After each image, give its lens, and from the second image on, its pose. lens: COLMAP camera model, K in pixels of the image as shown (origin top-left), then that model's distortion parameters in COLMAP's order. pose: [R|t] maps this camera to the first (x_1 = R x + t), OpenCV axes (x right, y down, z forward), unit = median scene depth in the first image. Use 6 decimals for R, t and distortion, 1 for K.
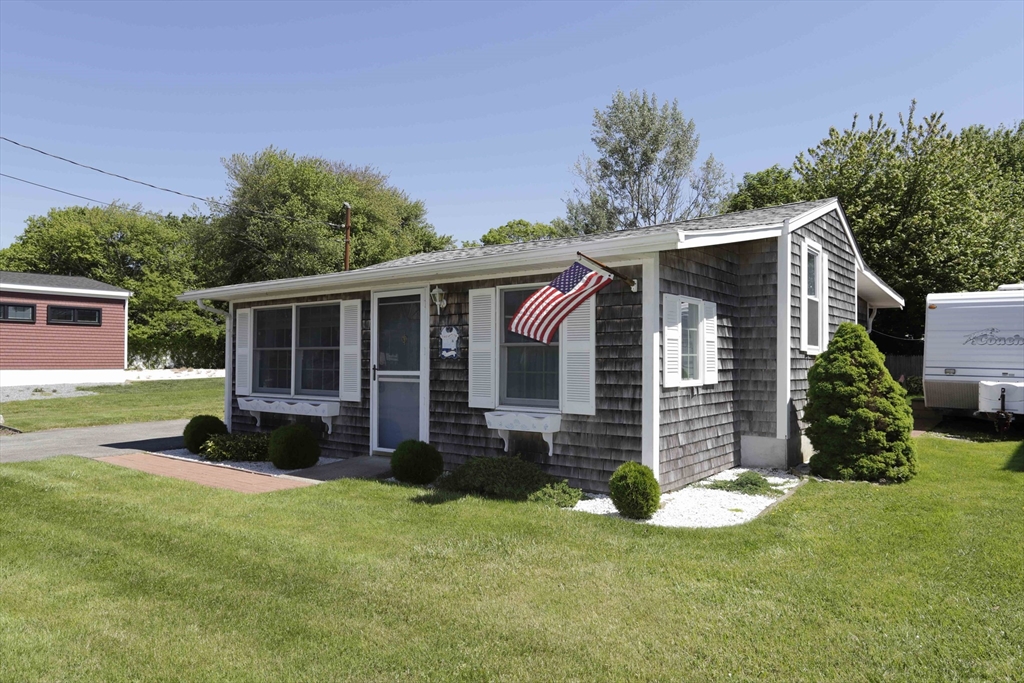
lens RADIAL K [[684.1, 0, 507.2], [0, 684.1, 344.8], [0, 0, 1]] dist [0.003503, 0.000273]
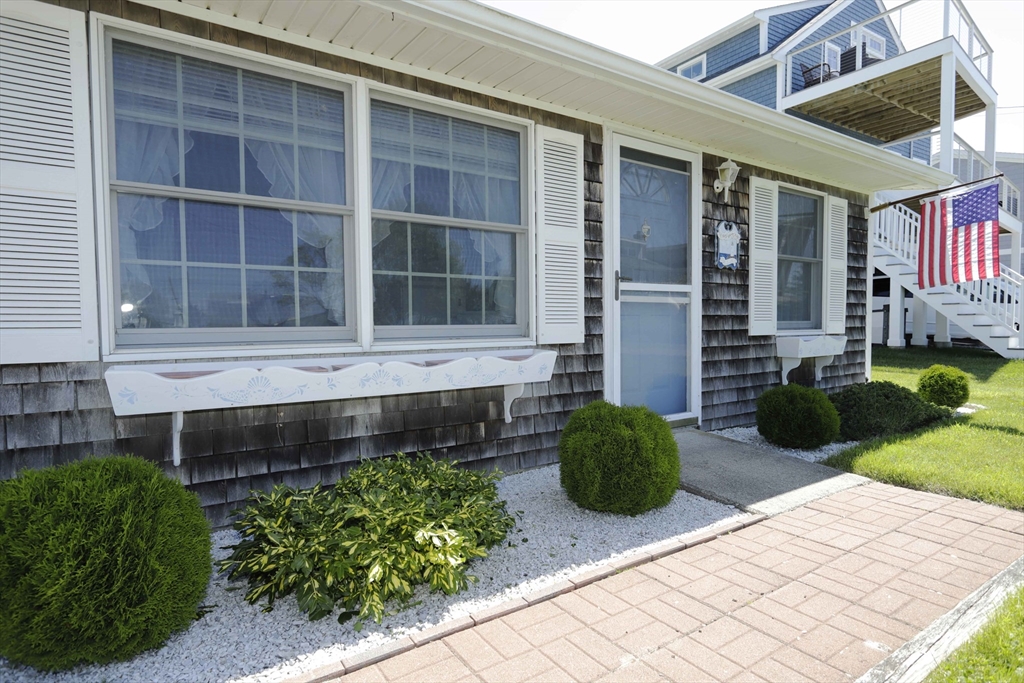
lens RADIAL K [[563.9, 0, 517.6], [0, 563.9, 342.1], [0, 0, 1]] dist [-0.006512, -0.001167]
pose [[0.298412, -0.038085, 0.953677, -0.644712], [-0.014689, 0.998902, 0.044487, 0.067152], [-0.954324, -0.027284, 0.297524, 0.952280]]
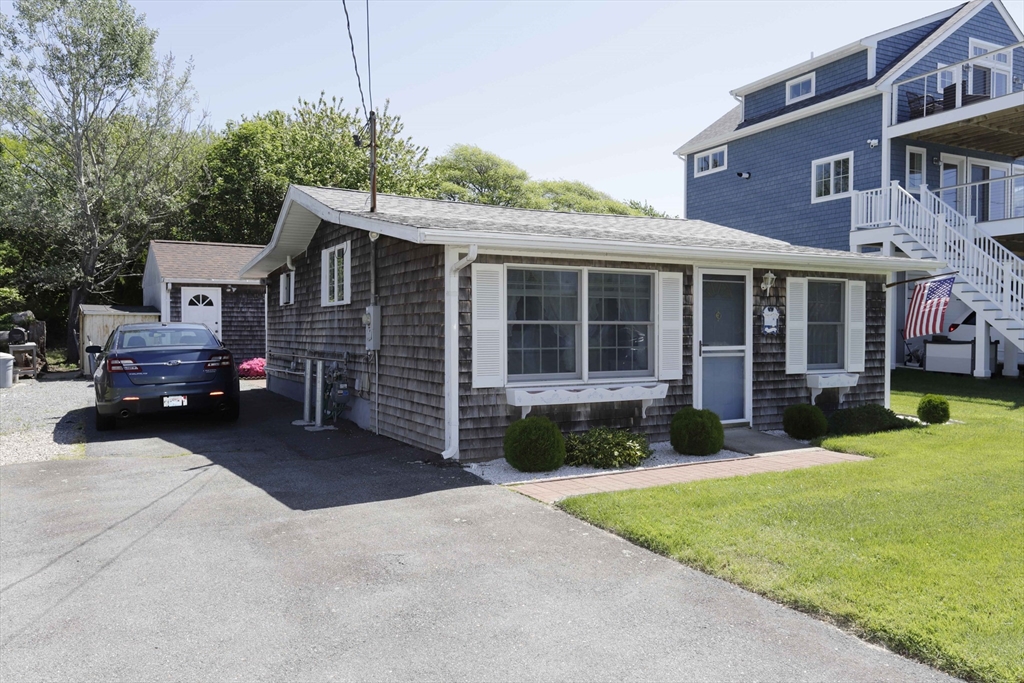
lens RADIAL K [[763.6, 0, 515.8], [0, 763.6, 340.1], [0, 0, 1]] dist [-0.005708, 0.002892]
pose [[0.397177, -0.016155, 0.917600, -1.339712], [-0.021216, 0.999416, 0.026779, 0.004280], [-0.917497, -0.030104, 0.396602, 0.814247]]
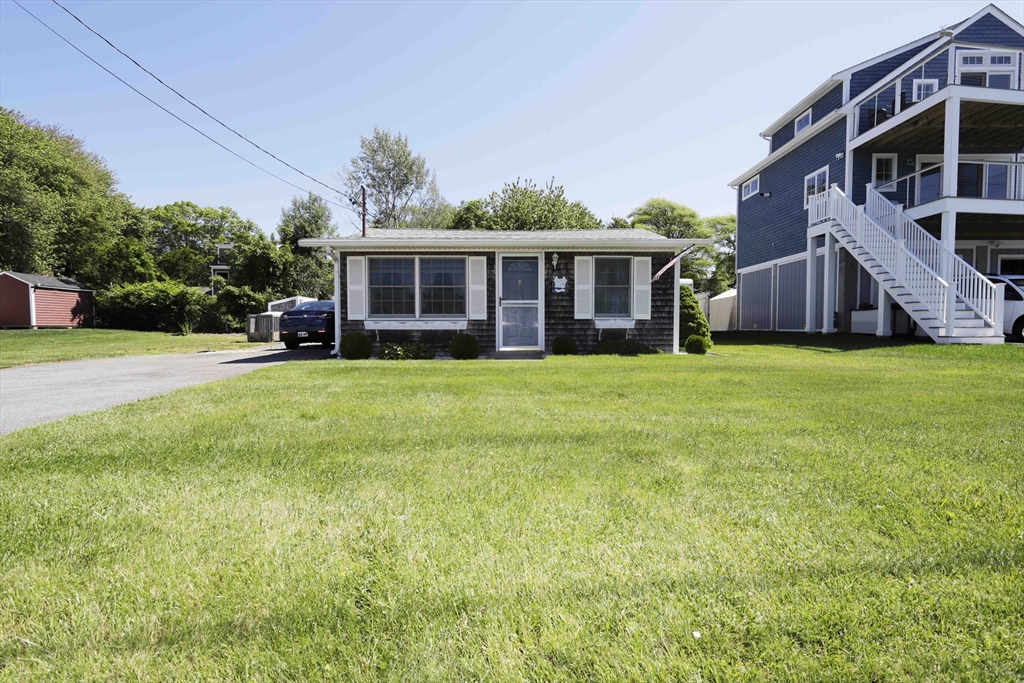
lens RADIAL K [[481.8, 0, 516.0], [0, 481.8, 343.5], [0, 0, 1]] dist [-0.005002, 0.001662]
pose [[0.776541, -0.026145, 0.629524, -0.915765], [-0.011882, 0.998353, 0.056120, 0.077202], [-0.629955, -0.051059, 0.774951, 0.062137]]
